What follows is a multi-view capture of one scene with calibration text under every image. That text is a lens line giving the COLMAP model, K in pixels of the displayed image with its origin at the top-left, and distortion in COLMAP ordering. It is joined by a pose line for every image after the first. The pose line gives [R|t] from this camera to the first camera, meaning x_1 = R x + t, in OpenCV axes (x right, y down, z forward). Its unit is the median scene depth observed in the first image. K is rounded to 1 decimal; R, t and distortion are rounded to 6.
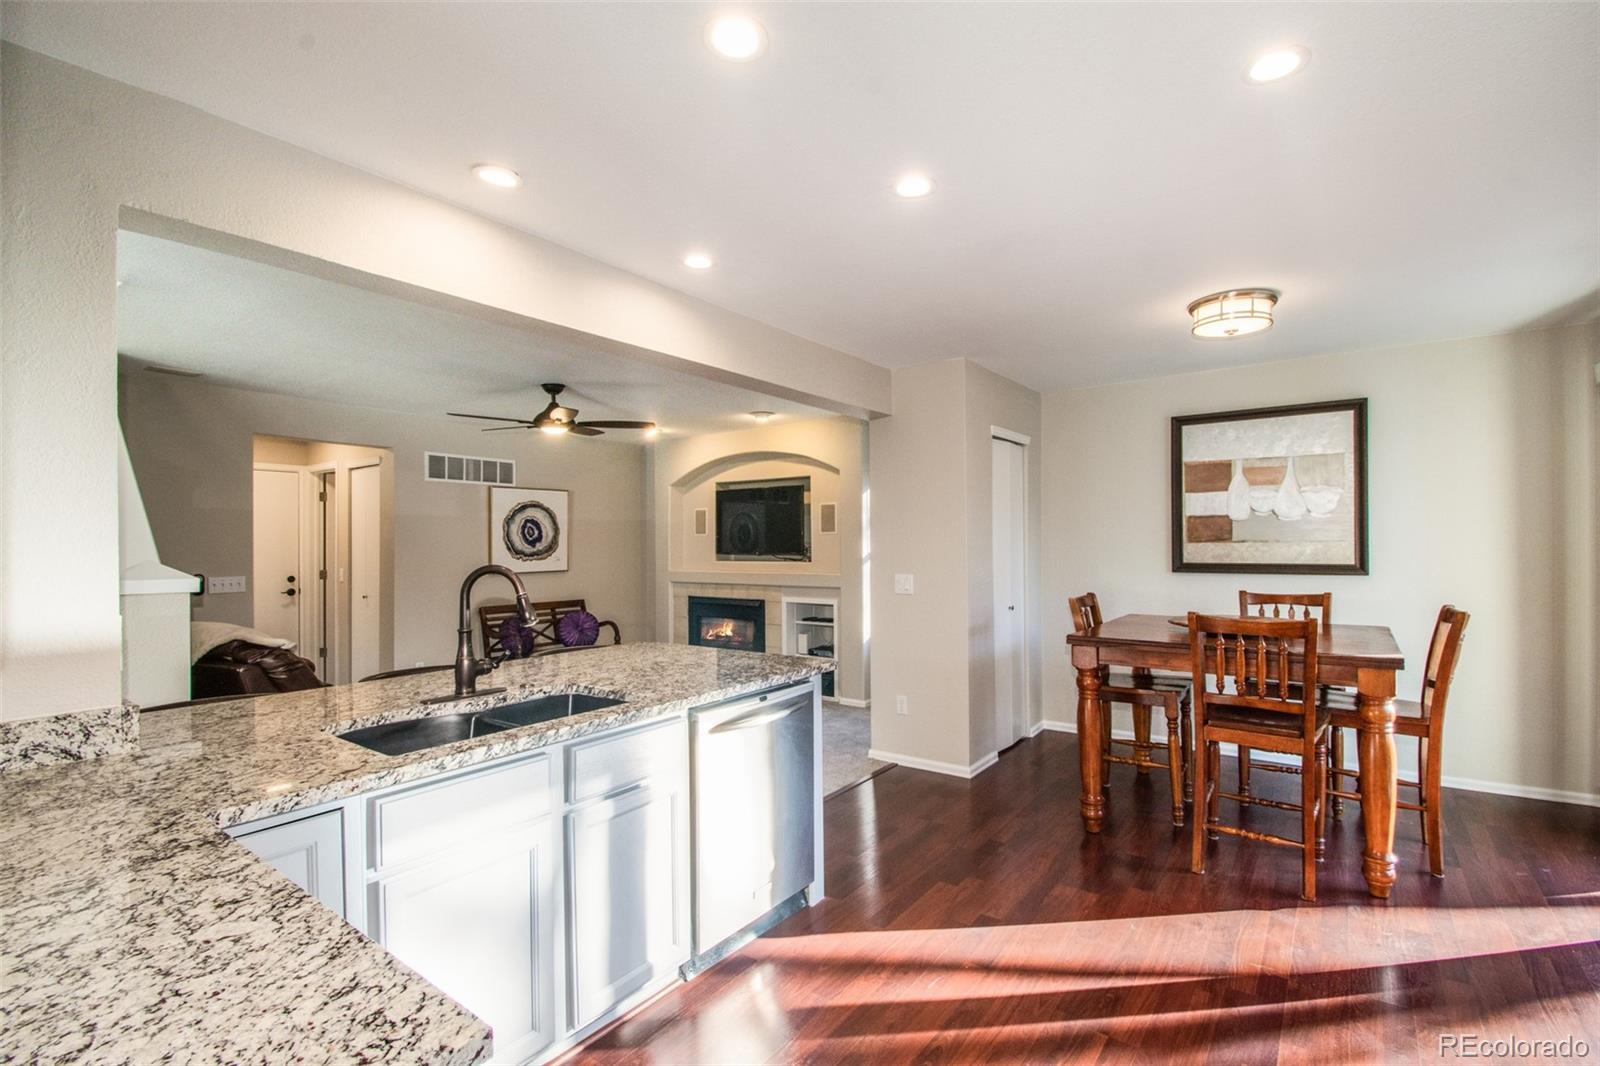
lens RADIAL K [[712.6, 0, 802.1], [0, 712.6, 539.9], [0, 0, 1]] dist [-0.018252, -0.000259]
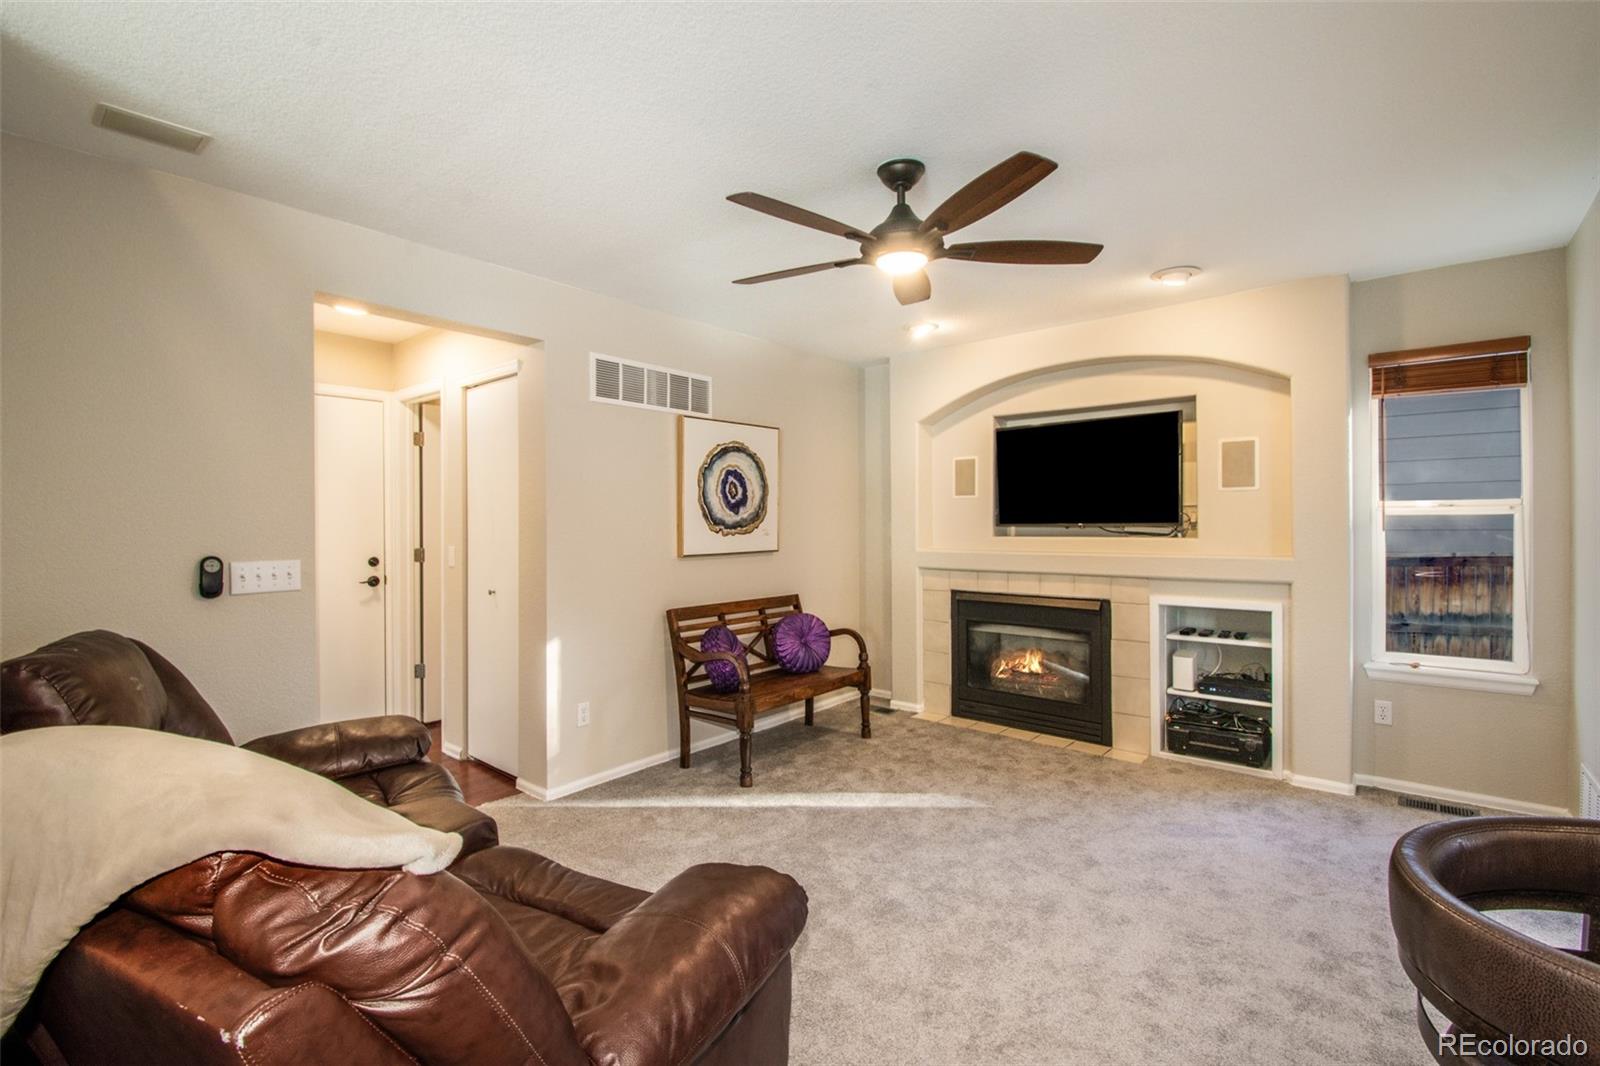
lens RADIAL K [[723.1, 0, 794.3], [0, 723.1, 530.9], [0, 0, 1]] dist [-0.004105, -0.001200]
pose [[0.996590, 0.002156, -0.082486, -0.274735], [-0.000955, 0.999893, 0.014592, 0.016001], [0.082508, -0.014463, 0.996485, 0.357358]]
